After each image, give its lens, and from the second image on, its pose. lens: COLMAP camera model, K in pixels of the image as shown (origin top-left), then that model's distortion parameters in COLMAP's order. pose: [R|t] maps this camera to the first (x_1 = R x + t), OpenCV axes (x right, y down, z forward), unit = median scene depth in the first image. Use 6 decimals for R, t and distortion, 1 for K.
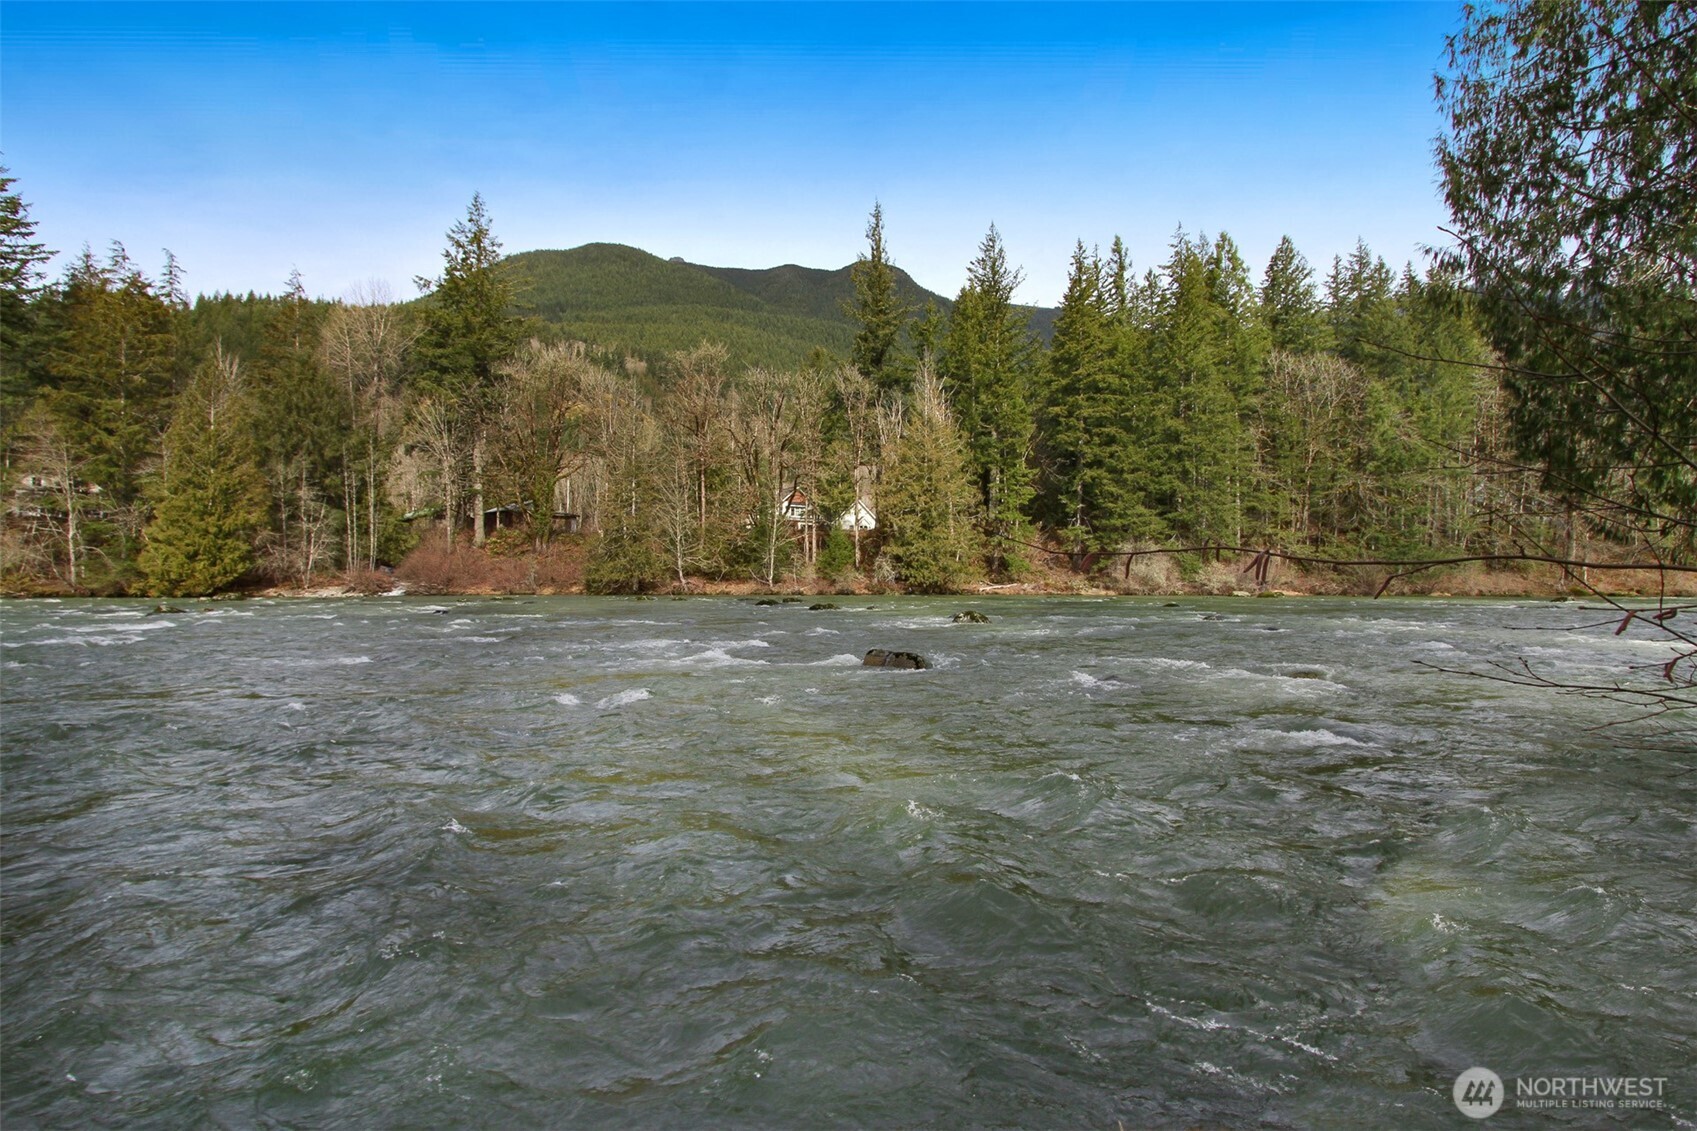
lens RADIAL K [[774.2, 0, 843.4], [0, 774.2, 568.4], [0, 0, 1]] dist [-0.013209, 0.000565]
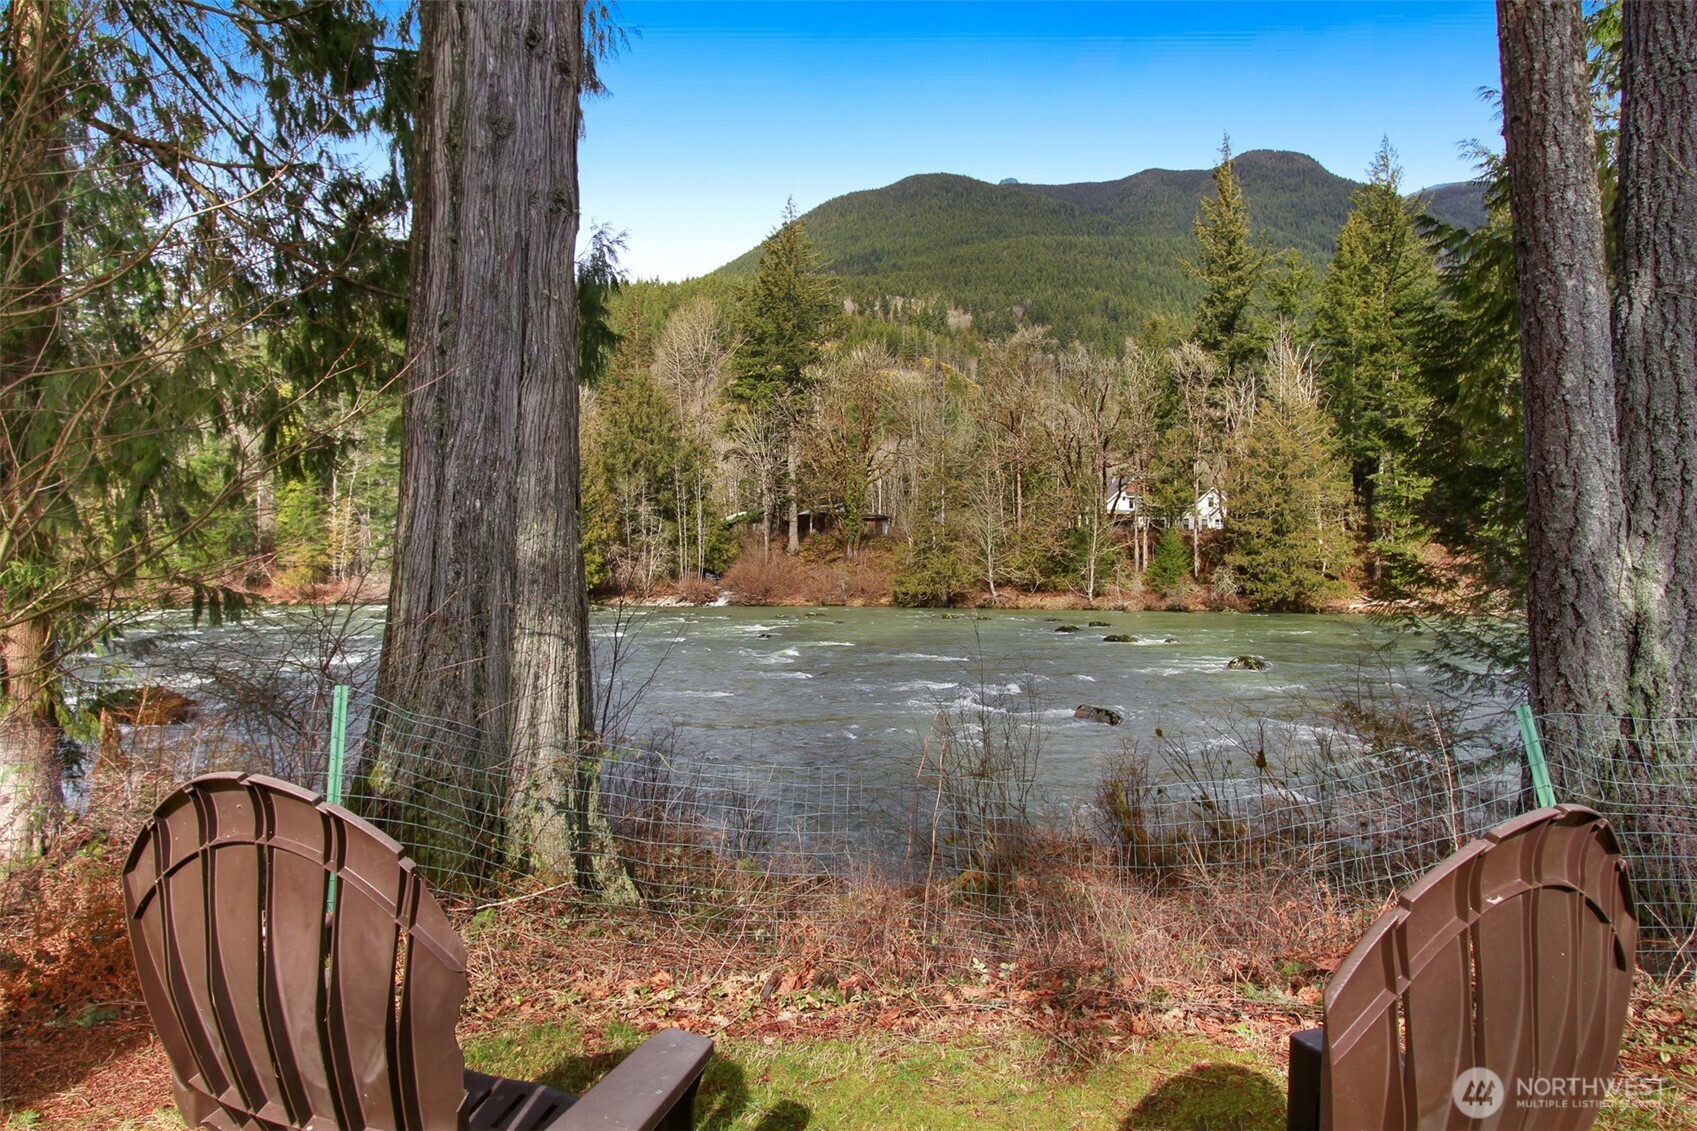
lens RADIAL K [[1034.2, 0, 870.2], [0, 1034.2, 573.0], [0, 0, 1]] dist [-0.018937, 0.001106]
pose [[0.934241, 0.009630, -0.356512, 0.092727], [0.003110, 0.999377, 0.035146, -0.050370], [0.356629, -0.033944, 0.933629, -0.203363]]
